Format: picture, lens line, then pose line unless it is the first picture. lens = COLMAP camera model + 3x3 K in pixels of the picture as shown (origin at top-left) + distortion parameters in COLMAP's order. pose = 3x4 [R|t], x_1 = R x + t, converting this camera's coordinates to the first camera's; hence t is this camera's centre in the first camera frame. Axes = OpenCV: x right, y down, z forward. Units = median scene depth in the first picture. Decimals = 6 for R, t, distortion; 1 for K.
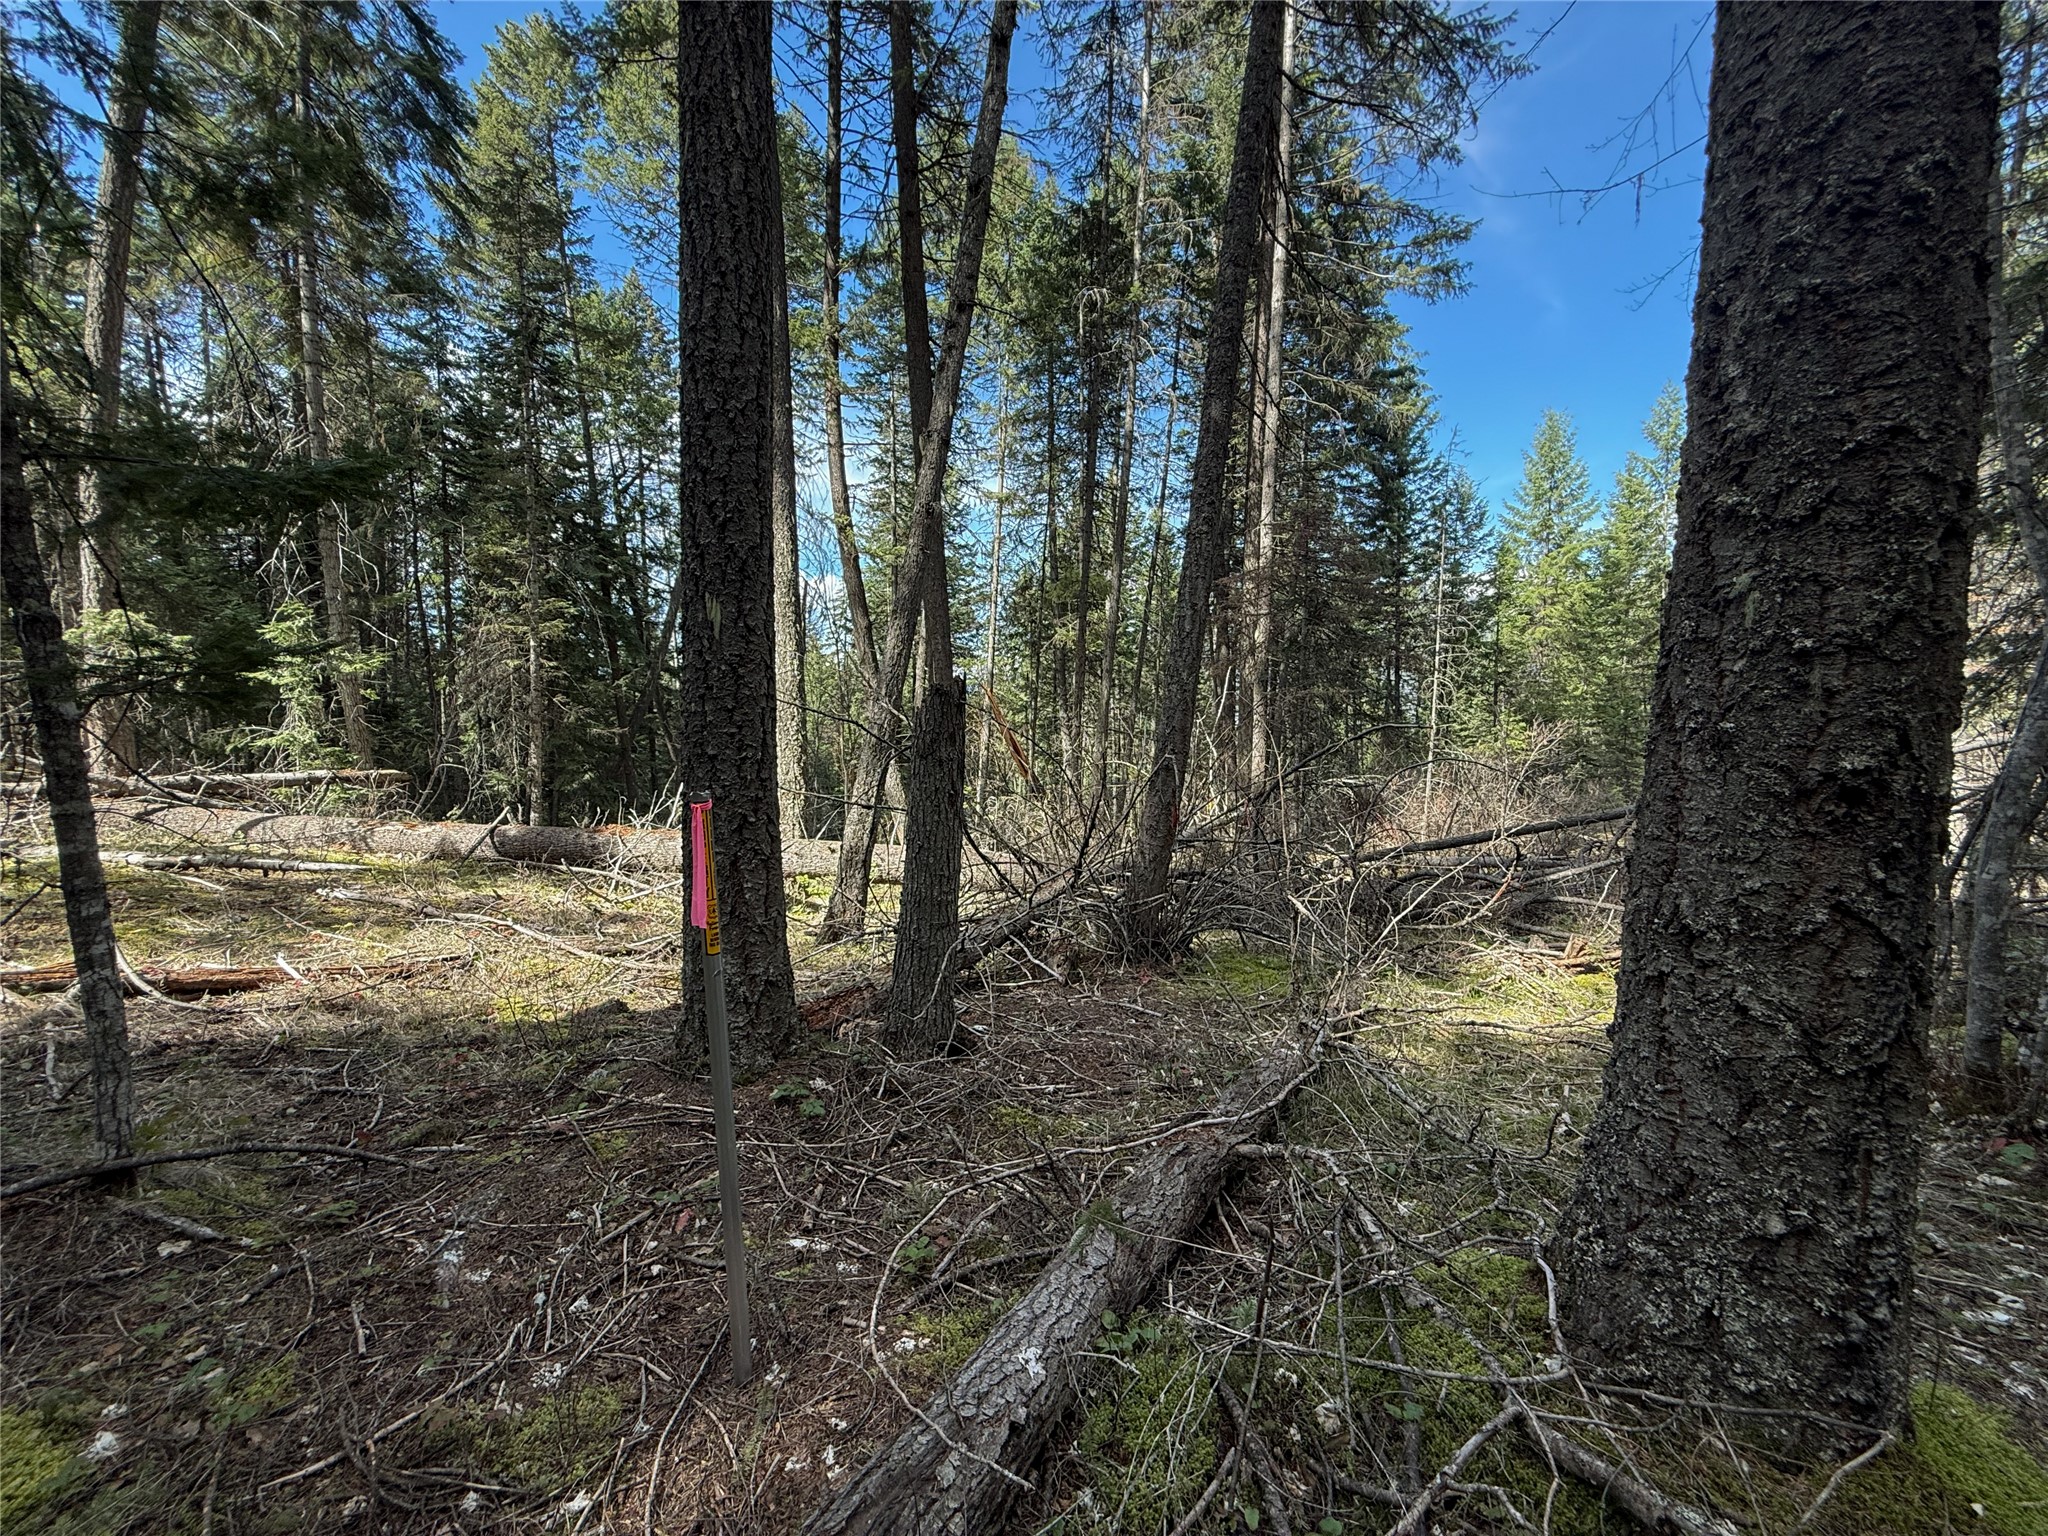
lens RADIAL K [[817.6, 0, 1021.4], [0, 817.6, 764.8], [0, 0, 1]] dist [-0.000366, 0.000843]
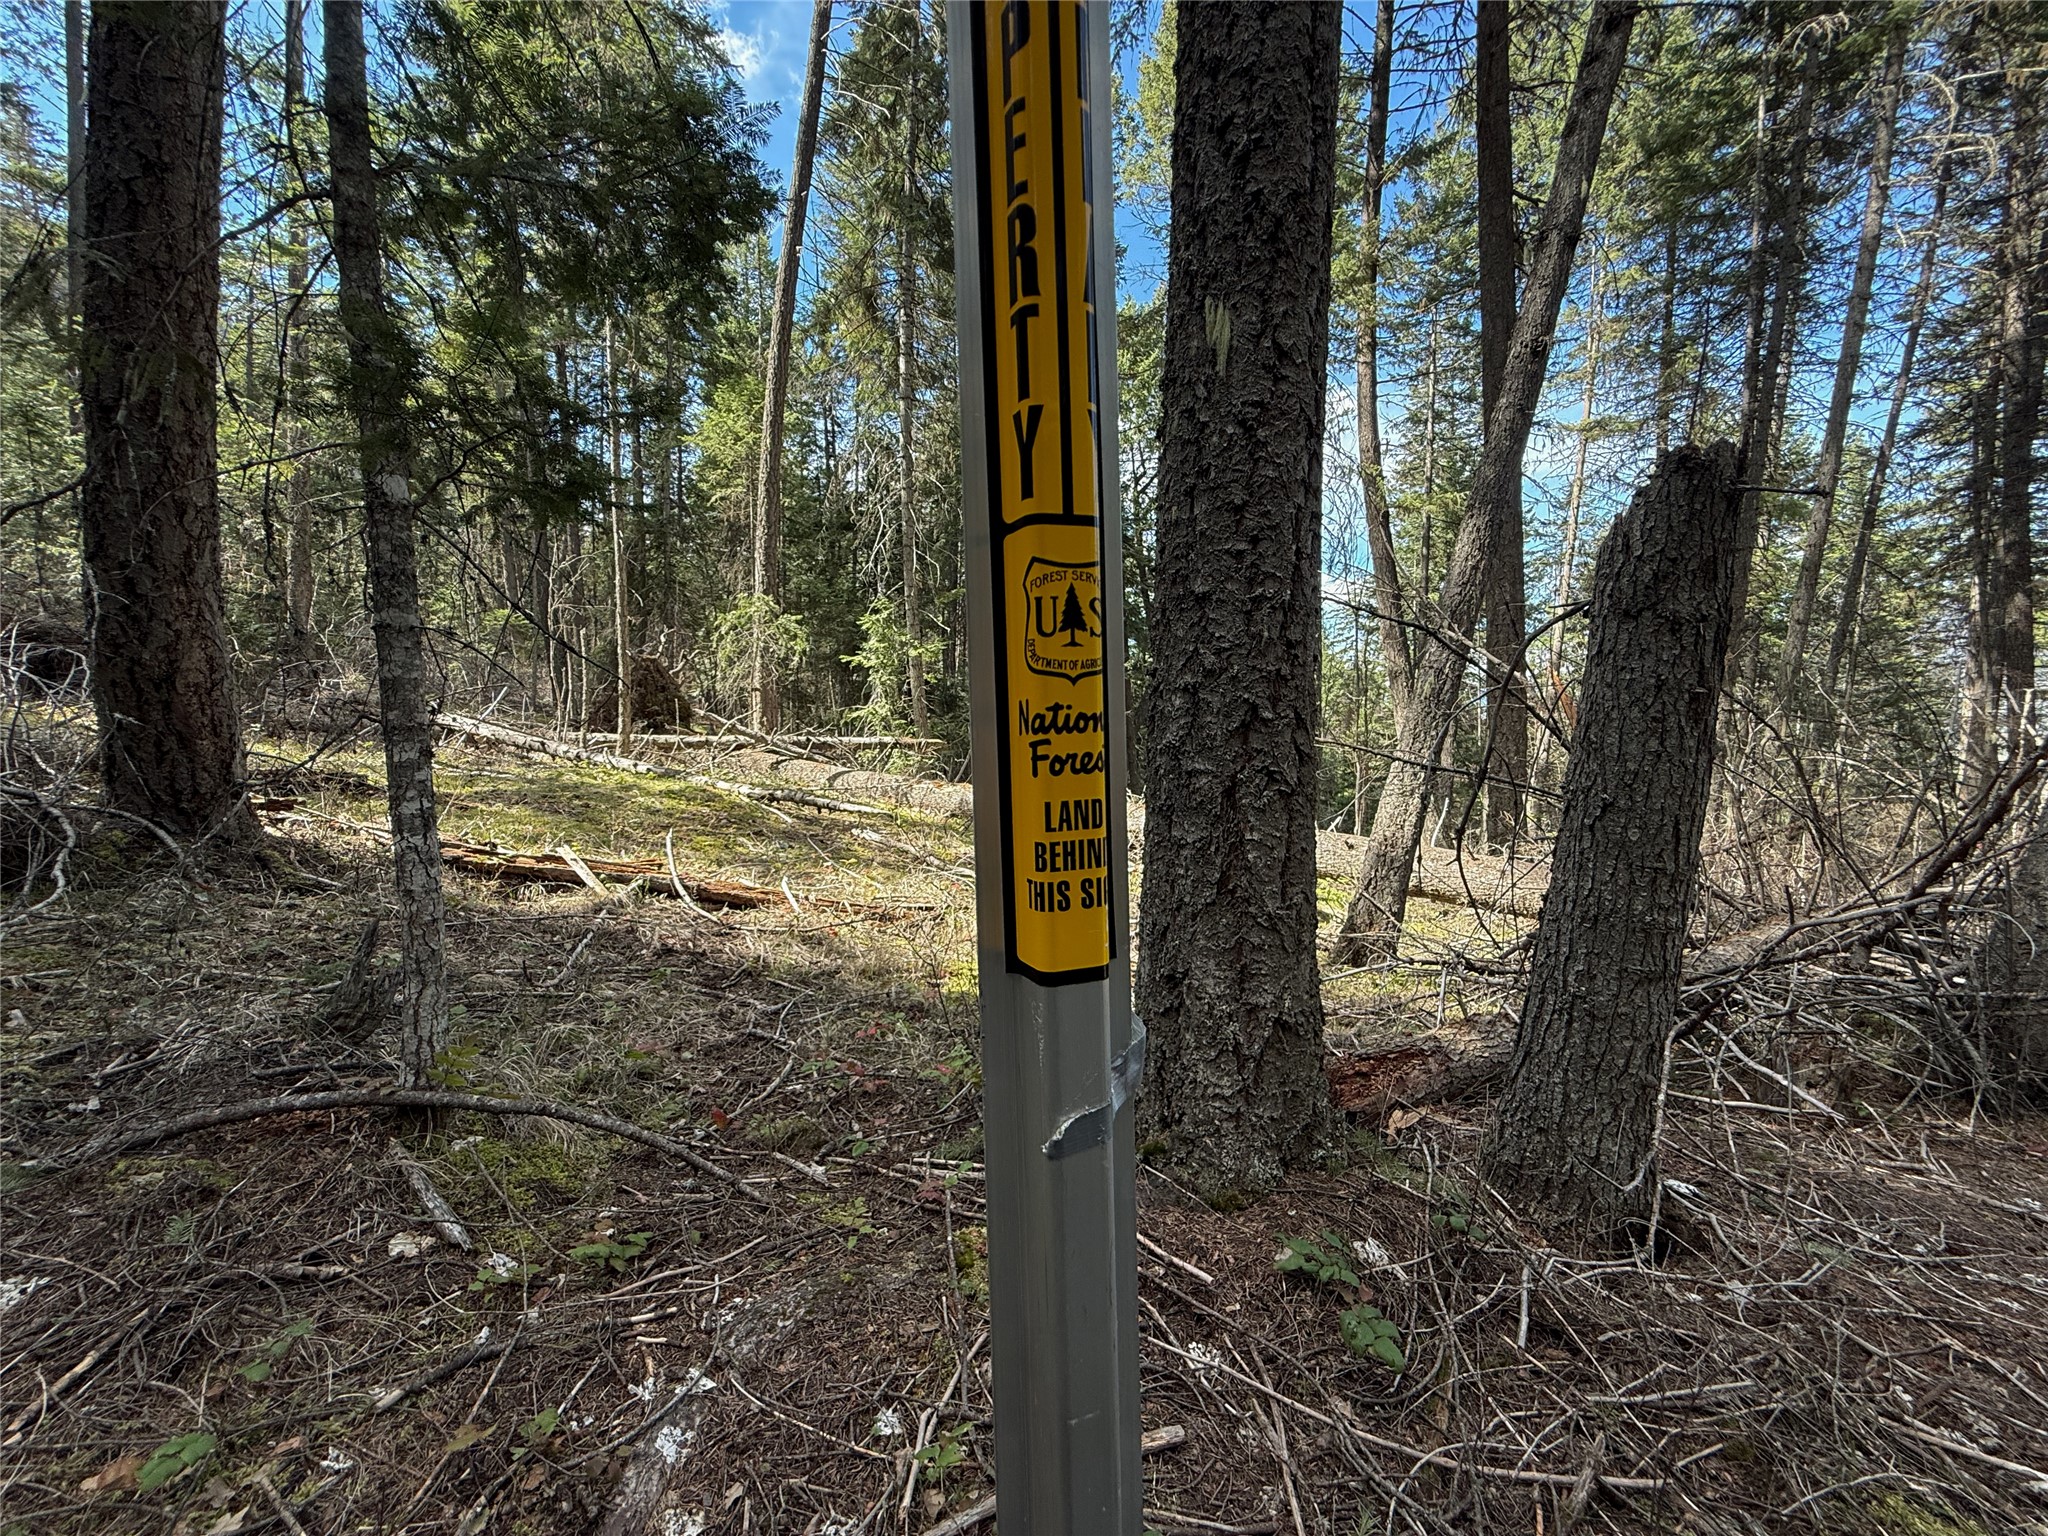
lens RADIAL K [[817.6, 0, 1019.8], [0, 817.6, 768.2], [0, 0, 1]] dist [-0.000366, 0.000843]
pose [[0.828609, 0.046461, -0.557897, -0.075772], [-0.049646, 0.998722, 0.009436, 0.048473], [0.557623, 0.019879, 0.829856, 0.216954]]
